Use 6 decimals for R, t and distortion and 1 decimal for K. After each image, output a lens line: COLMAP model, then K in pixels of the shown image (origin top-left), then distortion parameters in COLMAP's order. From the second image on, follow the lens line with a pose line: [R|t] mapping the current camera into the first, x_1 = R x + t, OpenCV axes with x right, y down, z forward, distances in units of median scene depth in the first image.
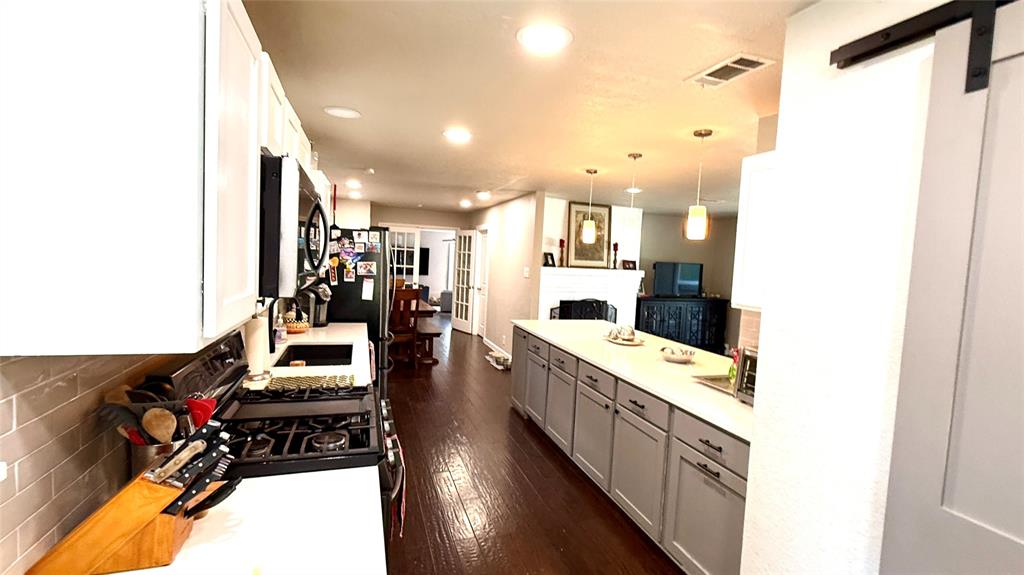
lens RADIAL K [[460.0, 0, 510.0], [0, 460.0, 293.1], [0, 0, 1]] dist [0.010299, 0.000239]
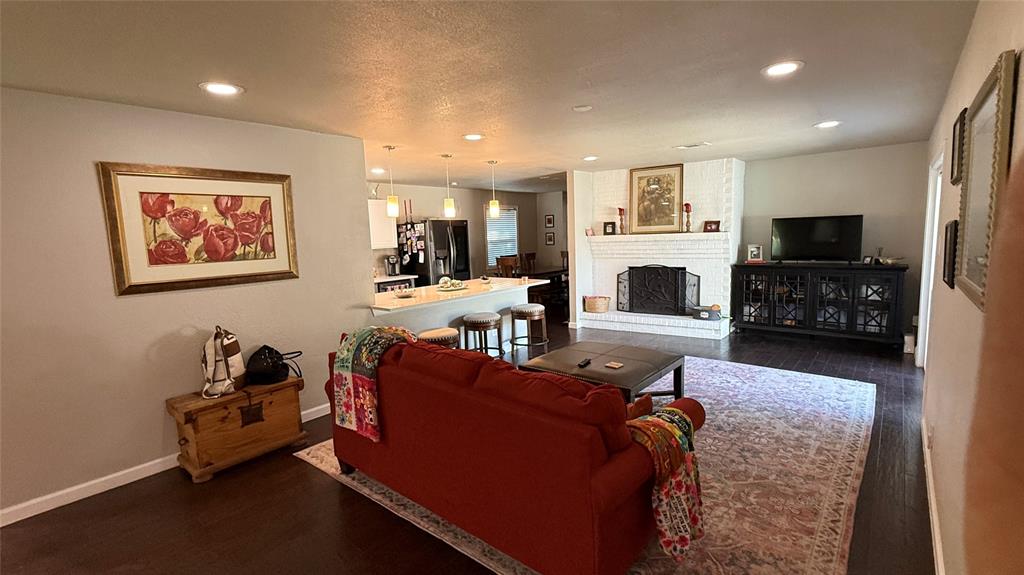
lens RADIAL K [[460.0, 0, 512.7], [0, 460.0, 287.5], [0, 0, 1]] dist [0.010299, 0.000239]
pose [[0.536420, 0.039869, -0.843009, 0.853977], [-0.002727, 0.998960, 0.045509, 0.017392], [0.843947, -0.022113, 0.535971, 0.221411]]
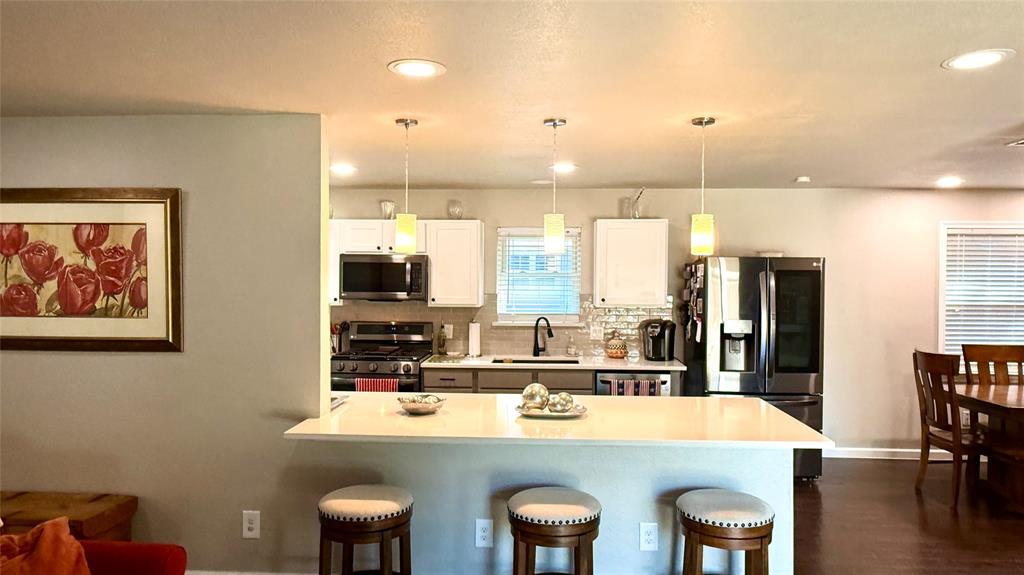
lens RADIAL K [[674.9, 0, 513.3], [0, 674.9, 282.1], [0, 0, 1]] dist [0.021054, 0.002272]
pose [[-0.361270, -0.034270, -0.931831, 0.629264], [-0.087776, 0.996137, -0.002604, -0.040163], [0.928321, 0.080852, -0.362882, 0.709514]]
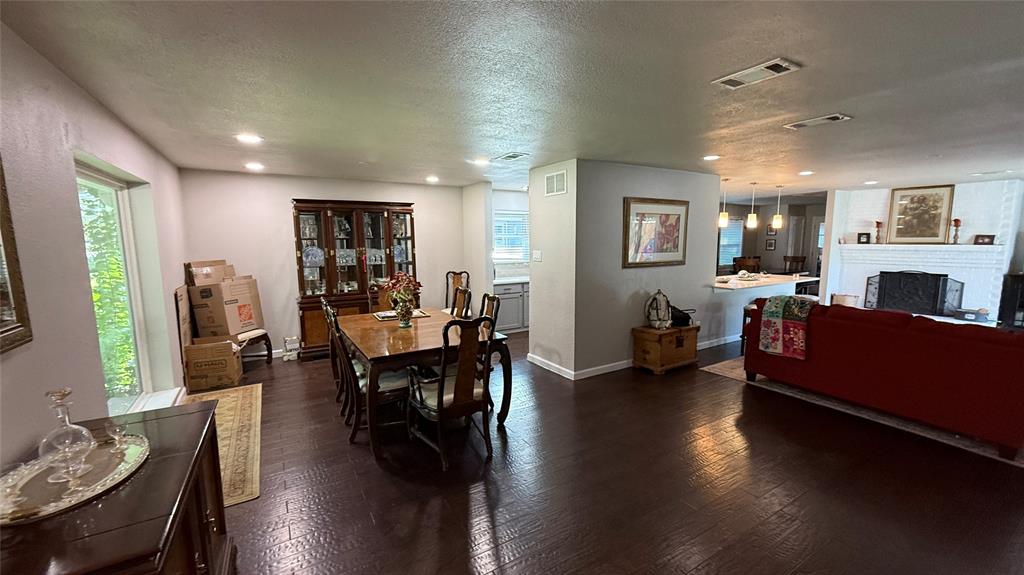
lens RADIAL K [[403.2, 0, 504.9], [0, 403.2, 290.5], [0, 0, 1]] dist [-0.014201, 0.000641]
pose [[0.218488, 0.080302, -0.972530, 0.932076], [-0.052119, 0.996146, 0.070543, 0.044860], [0.974447, 0.035275, 0.221831, -0.209413]]
